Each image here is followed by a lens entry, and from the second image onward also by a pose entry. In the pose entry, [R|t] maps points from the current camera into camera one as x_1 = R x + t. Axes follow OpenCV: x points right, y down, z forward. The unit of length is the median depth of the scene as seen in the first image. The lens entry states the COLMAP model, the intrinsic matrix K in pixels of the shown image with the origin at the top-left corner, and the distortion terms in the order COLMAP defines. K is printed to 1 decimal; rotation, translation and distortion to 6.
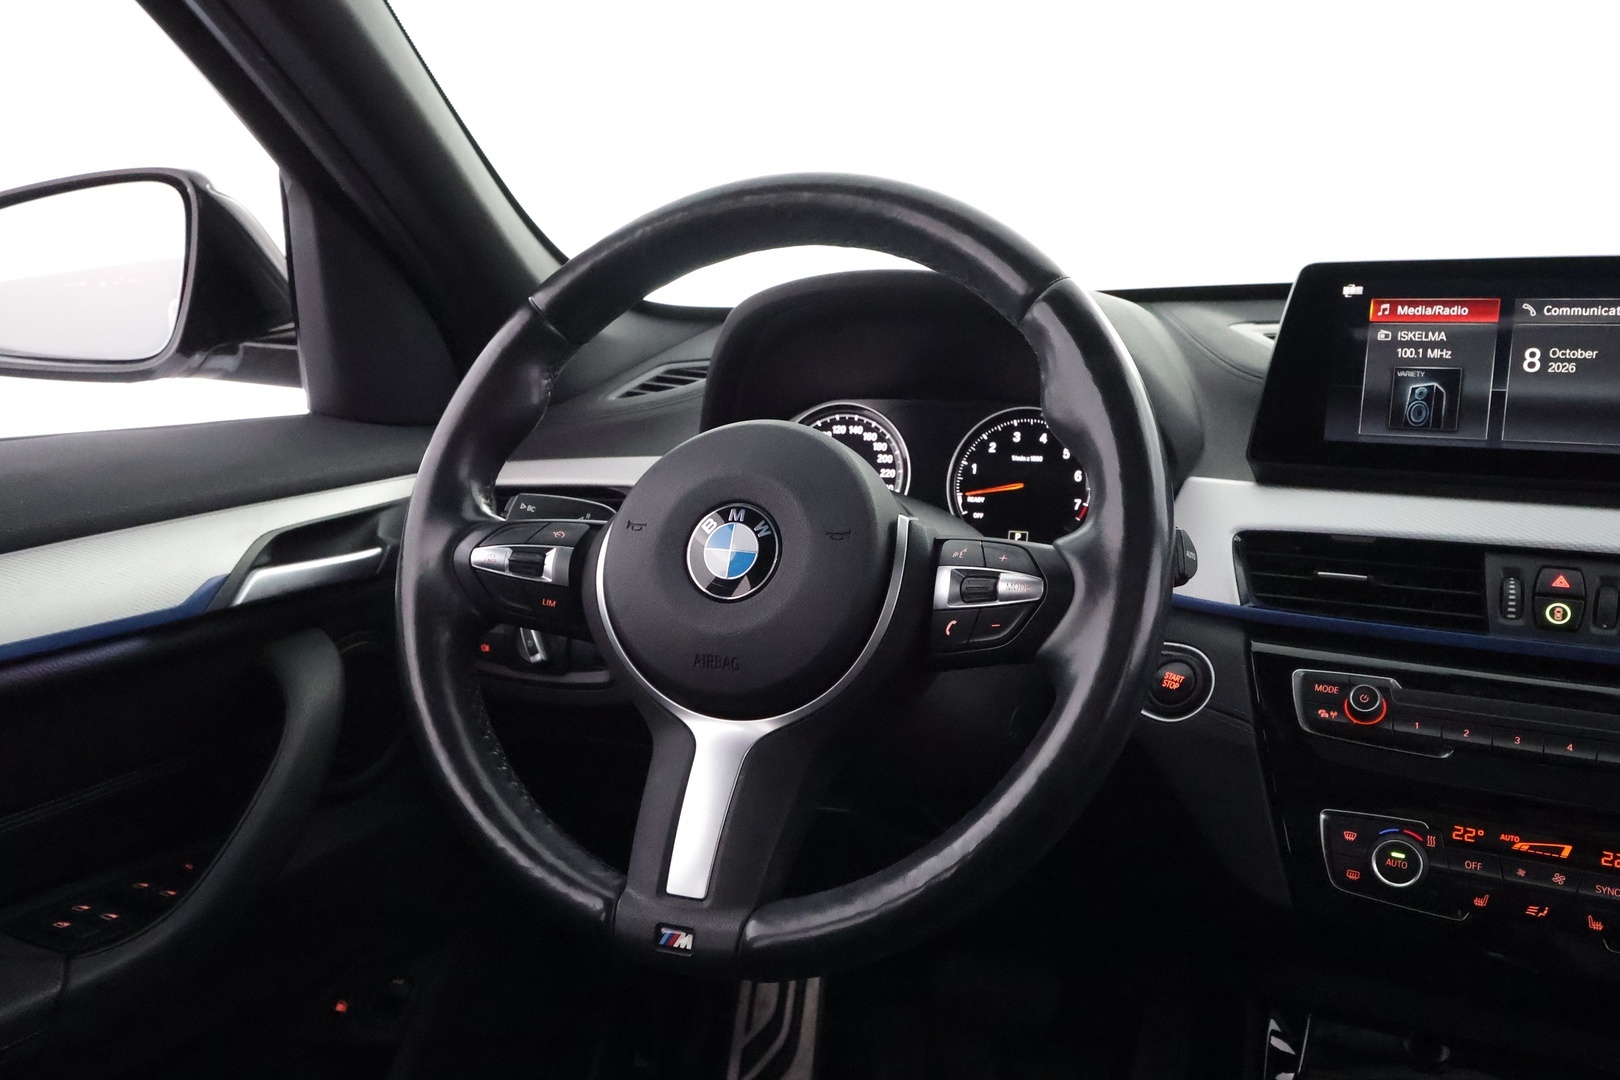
lens RADIAL K [[1265.9, 0, 814.1], [0, 1265.9, 548.5], [0, 0, 1]] dist [-0.000788, -0.002139]
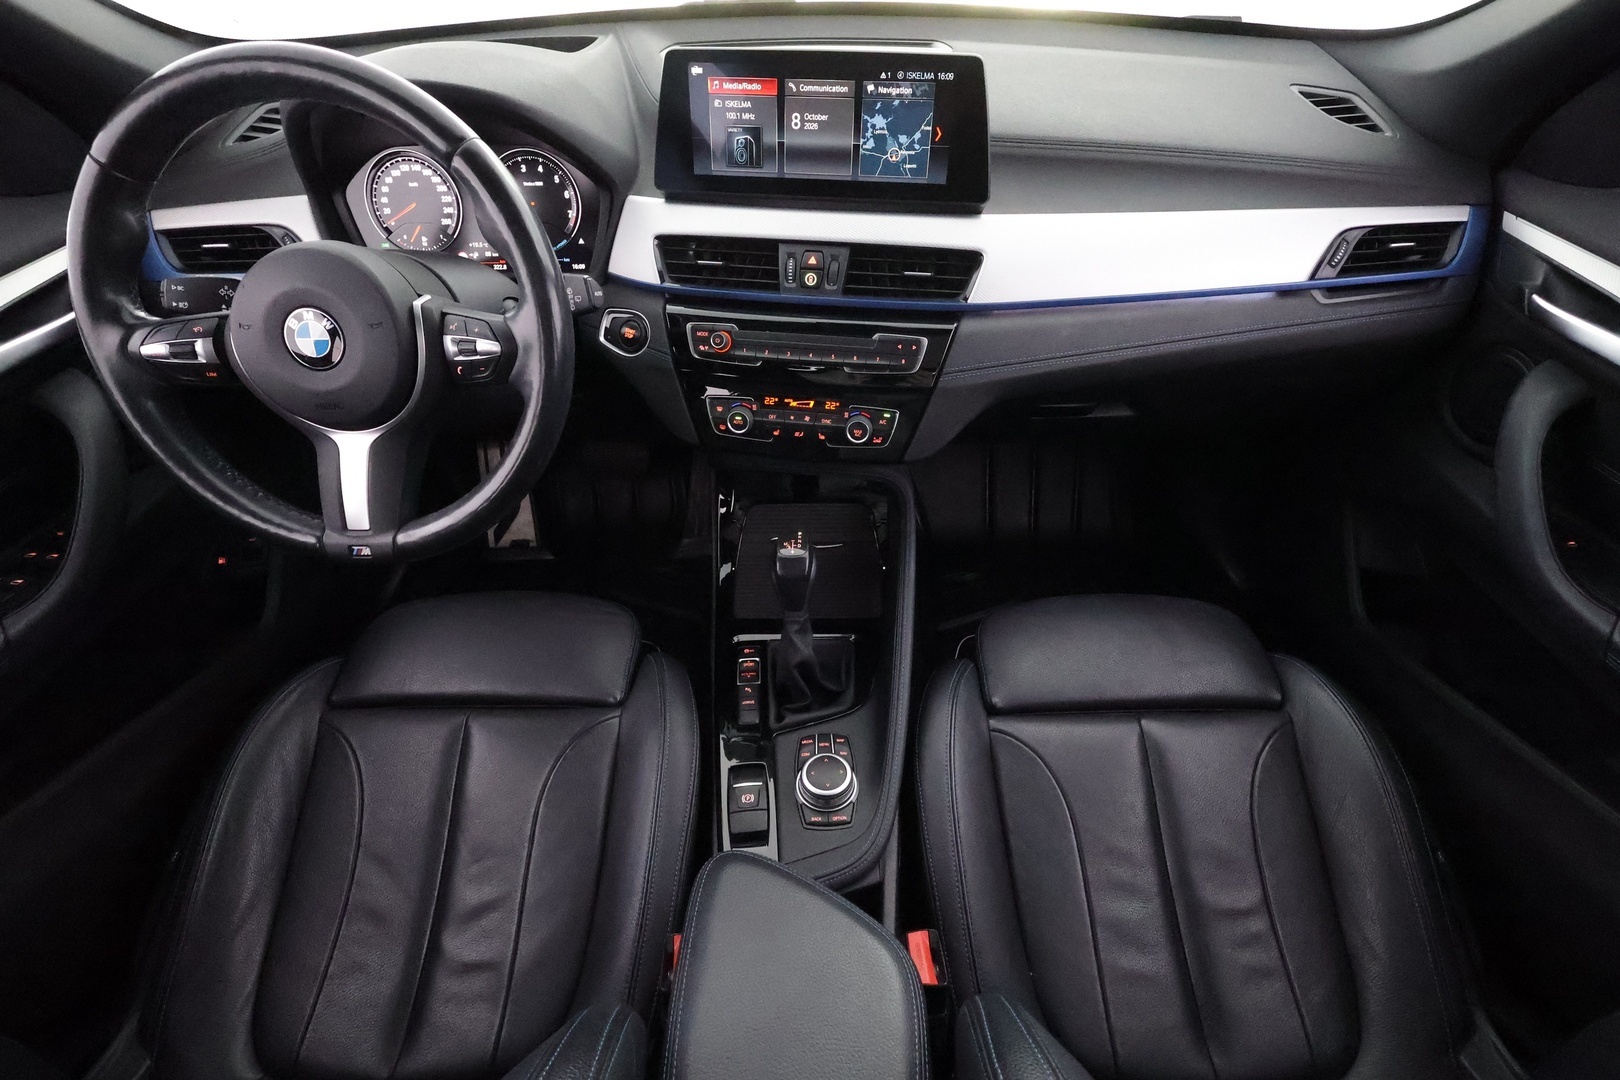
lens RADIAL K [[736.7, 0, 810.0], [0, 736.7, 540.0], [0, 0, 1]] dist [0.000805, -0.000122]
pose [[0.944553, -0.228104, 0.236196, 0.222003], [0.068539, 0.840438, 0.537556, -0.213025], [-0.321126, -0.491562, 0.809472, -0.106232]]
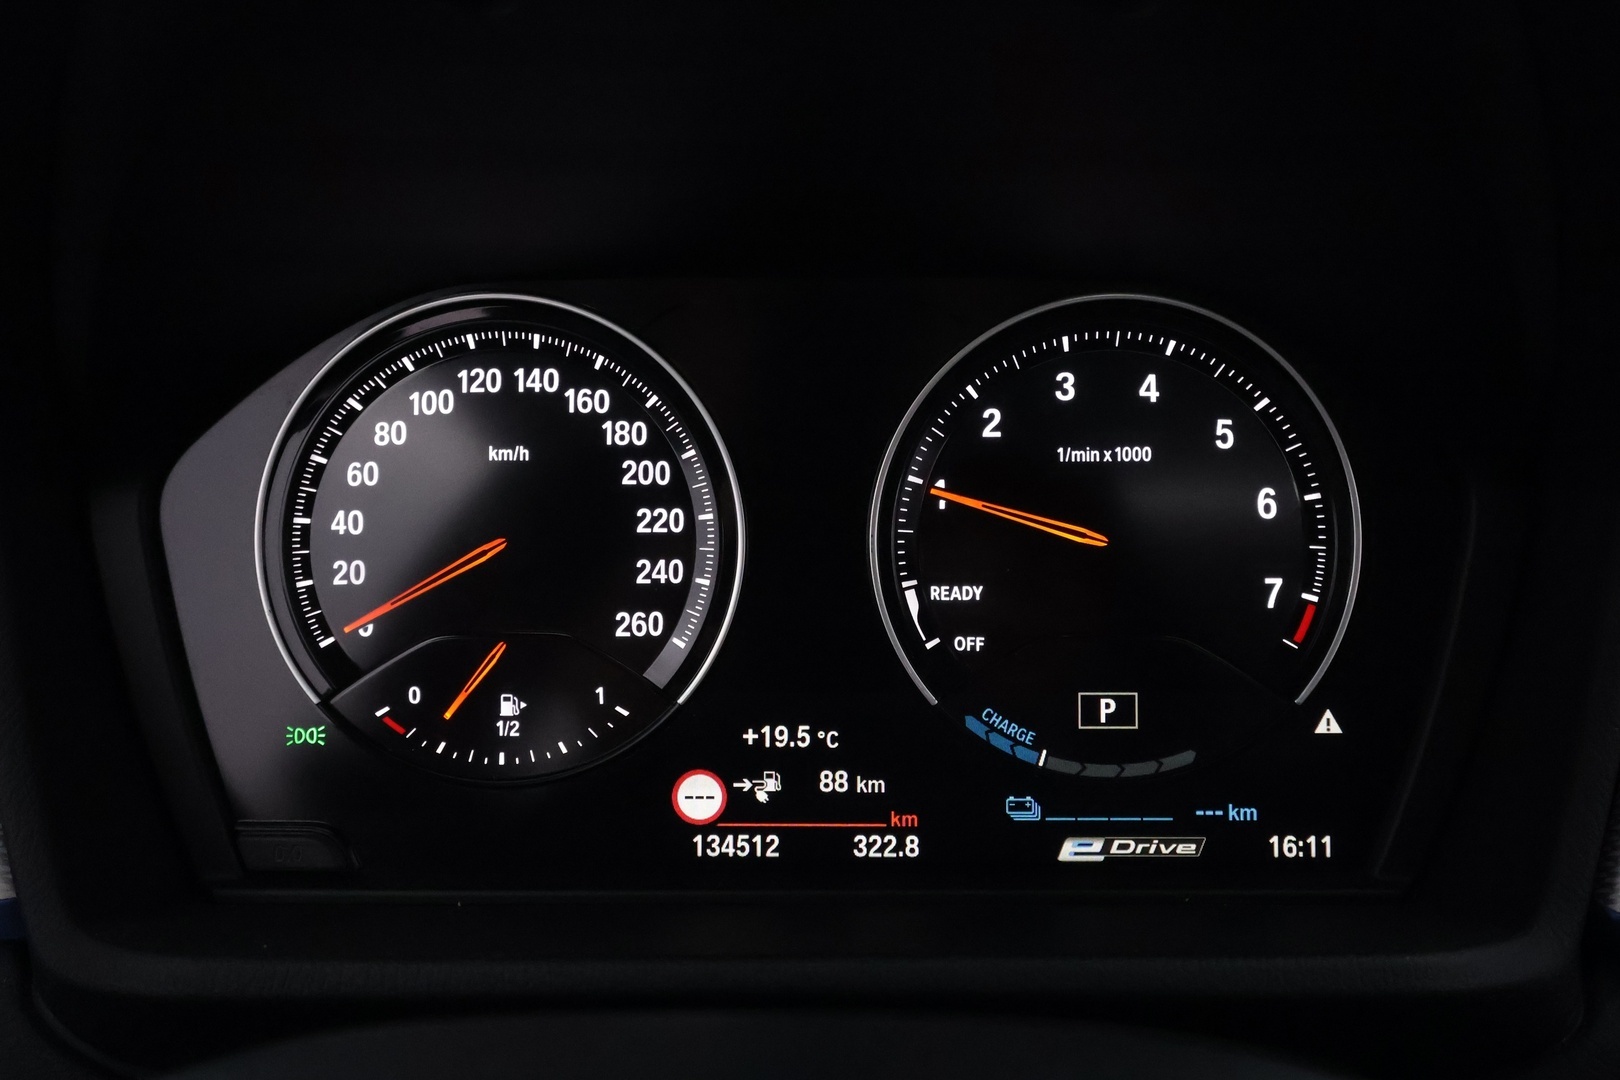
lens RADIAL K [[1265.9, 0, 814.1], [0, 1265.9, 548.5], [0, 0, 1]] dist [-0.000788, -0.002139]
pose [[0.943511, -0.111436, 0.312042, -0.005290], [0.060747, 0.983963, 0.167712, -0.133568], [-0.325726, -0.139282, 0.935149, 0.908120]]
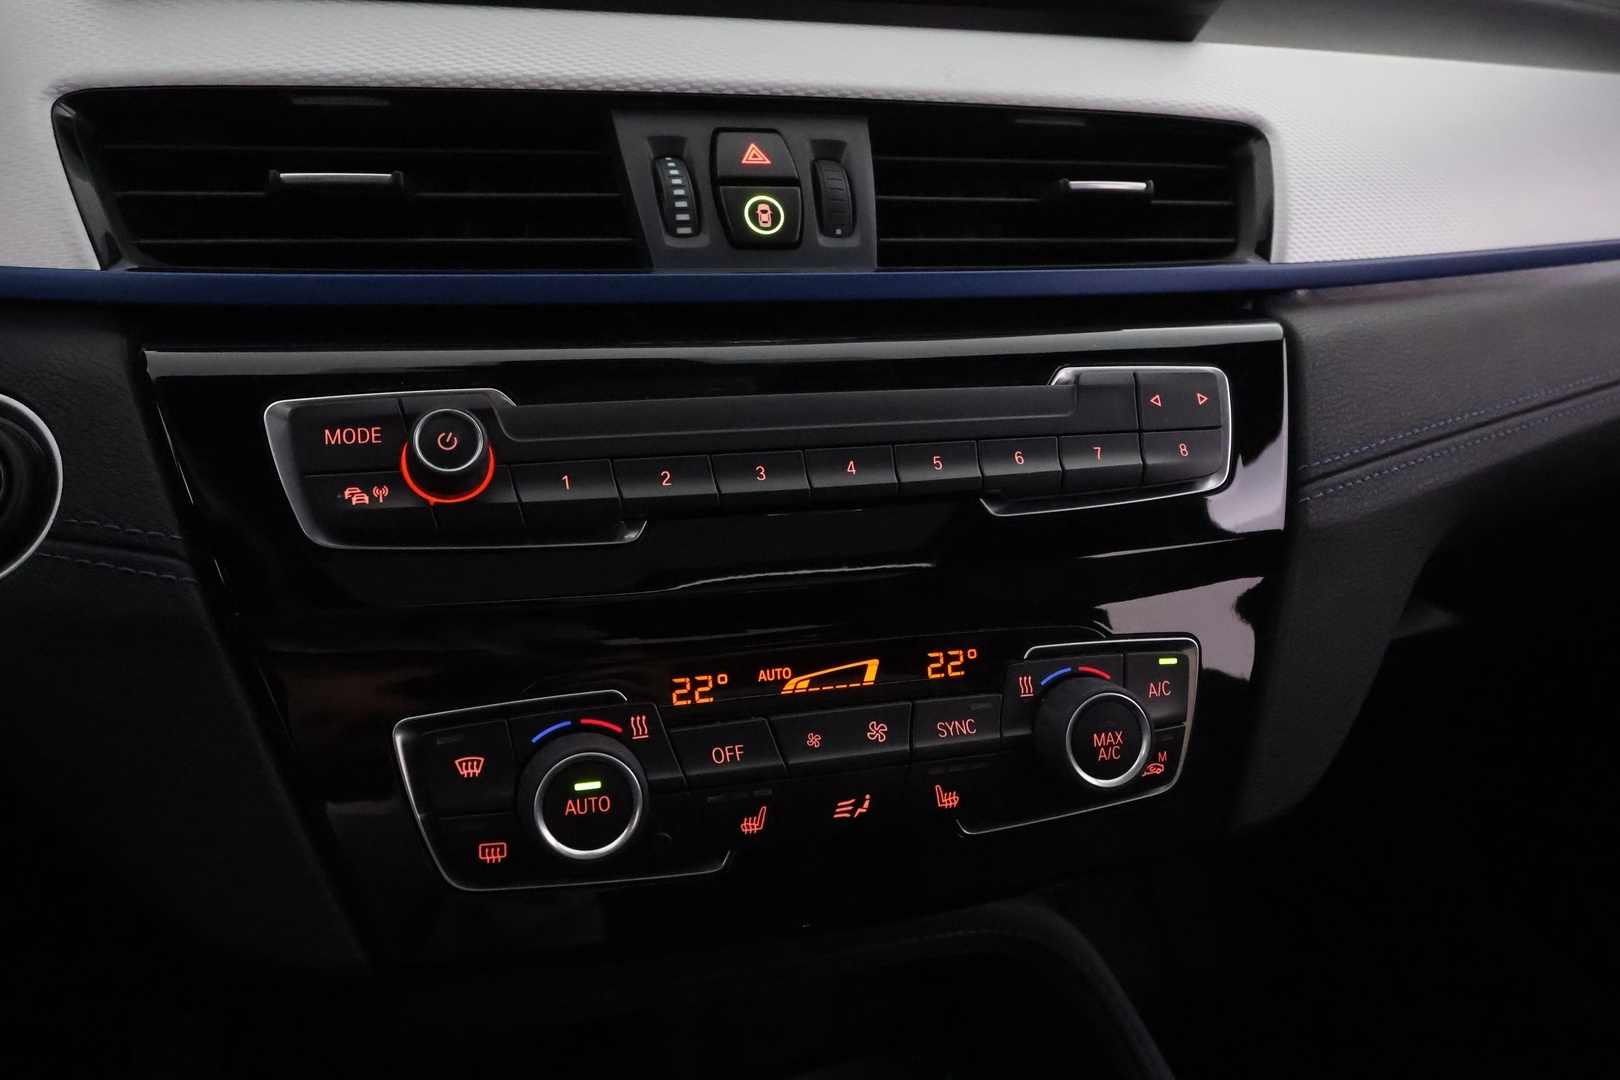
lens RADIAL K [[1265.9, 0, 814.1], [0, 1265.9, 548.5], [0, 0, 1]] dist [-0.000788, -0.002139]
pose [[0.711096, -0.215024, 0.669408, 0.226292], [0.105112, 0.973900, 0.201173, 0.078871], [-0.695193, -0.072690, 0.715138, 0.593598]]
